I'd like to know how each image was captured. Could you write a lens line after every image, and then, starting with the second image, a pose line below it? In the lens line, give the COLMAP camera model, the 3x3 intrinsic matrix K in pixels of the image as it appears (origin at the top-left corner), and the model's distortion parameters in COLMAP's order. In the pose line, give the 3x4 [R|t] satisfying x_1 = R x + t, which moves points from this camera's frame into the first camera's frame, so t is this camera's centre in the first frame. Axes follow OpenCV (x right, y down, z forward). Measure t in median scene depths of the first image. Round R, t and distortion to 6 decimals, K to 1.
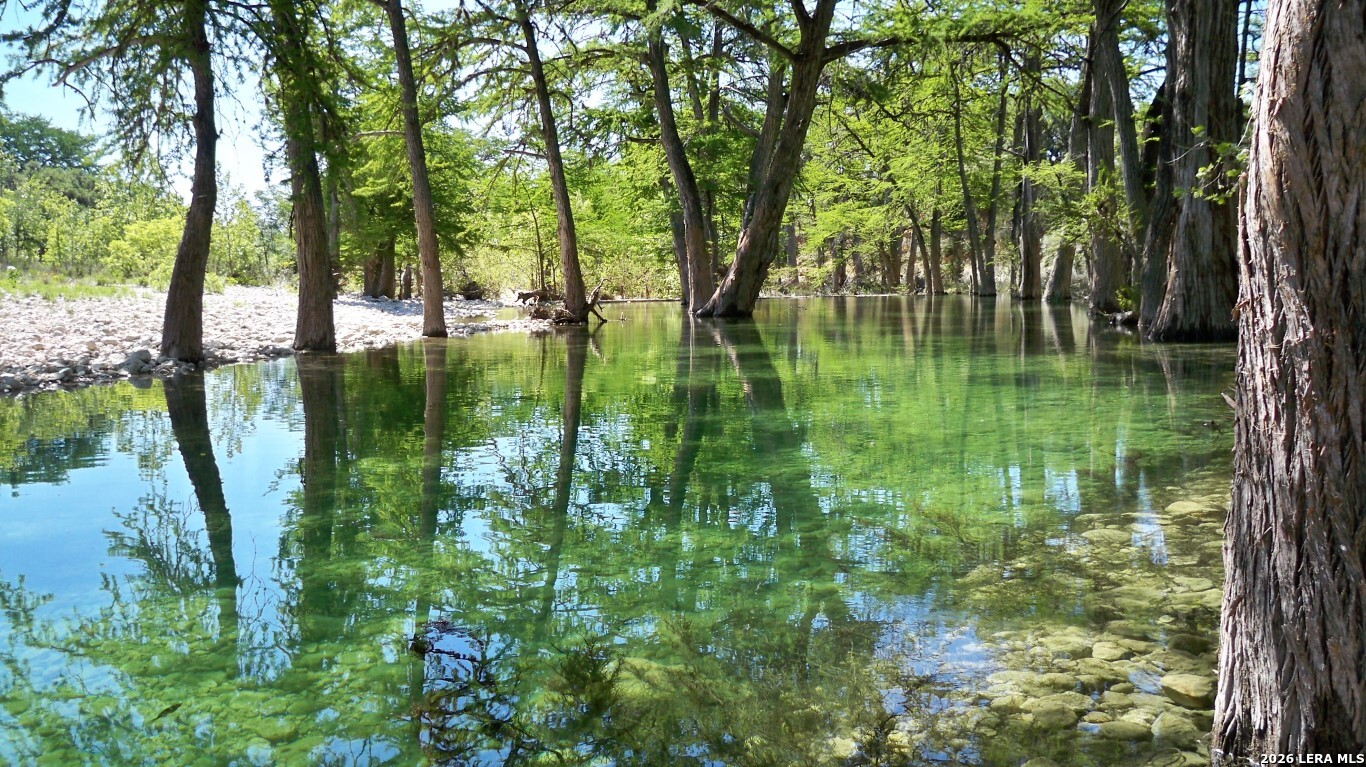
lens RADIAL K [[1337.4, 0, 651.0], [0, 1337.4, 379.6], [0, 0, 1]] dist [-0.110160, 0.000683]
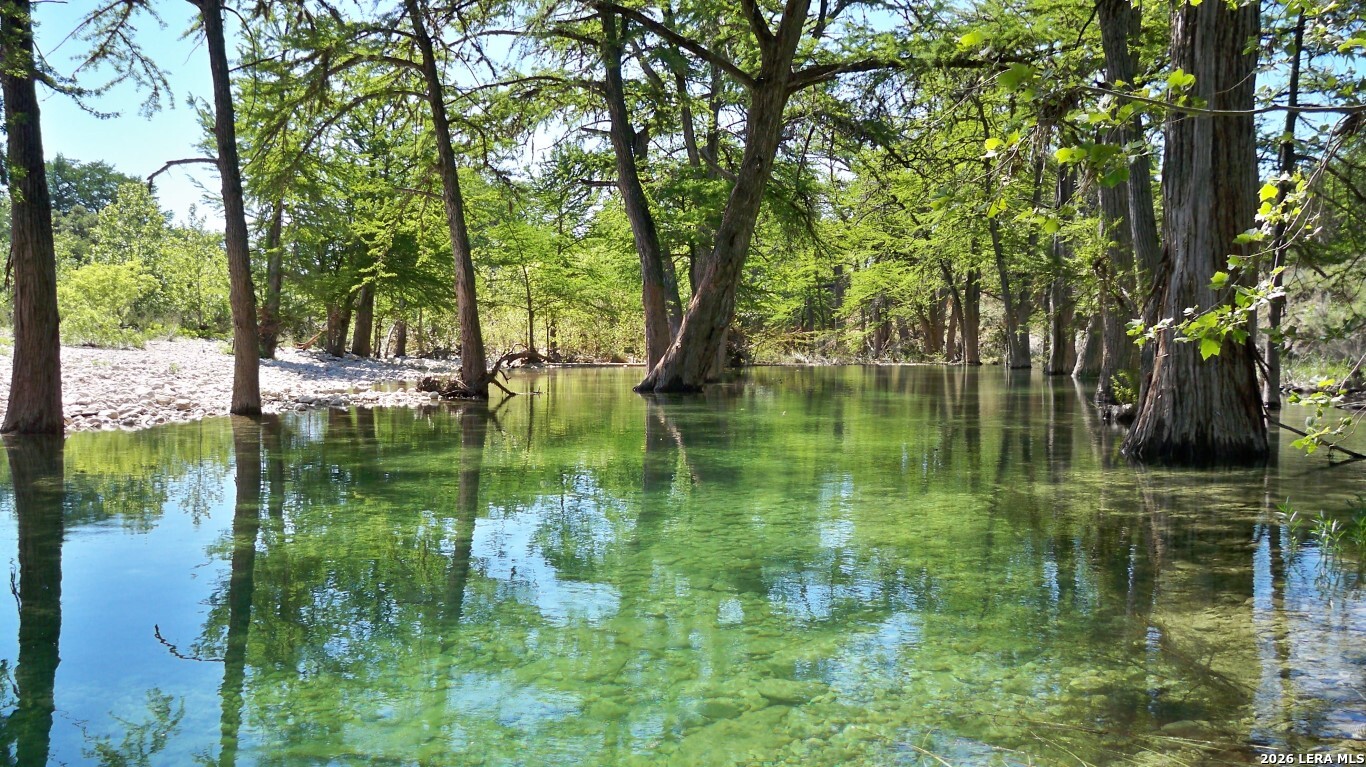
lens RADIAL K [[1337.4, 0, 651.0], [0, 1337.4, 379.6], [0, 0, 1]] dist [-0.110160, 0.000683]
pose [[0.997824, 0.022207, -0.062082, 0.097732], [-0.024844, 0.998808, -0.042024, -0.019321], [0.061075, 0.043475, 0.997186, 0.166195]]
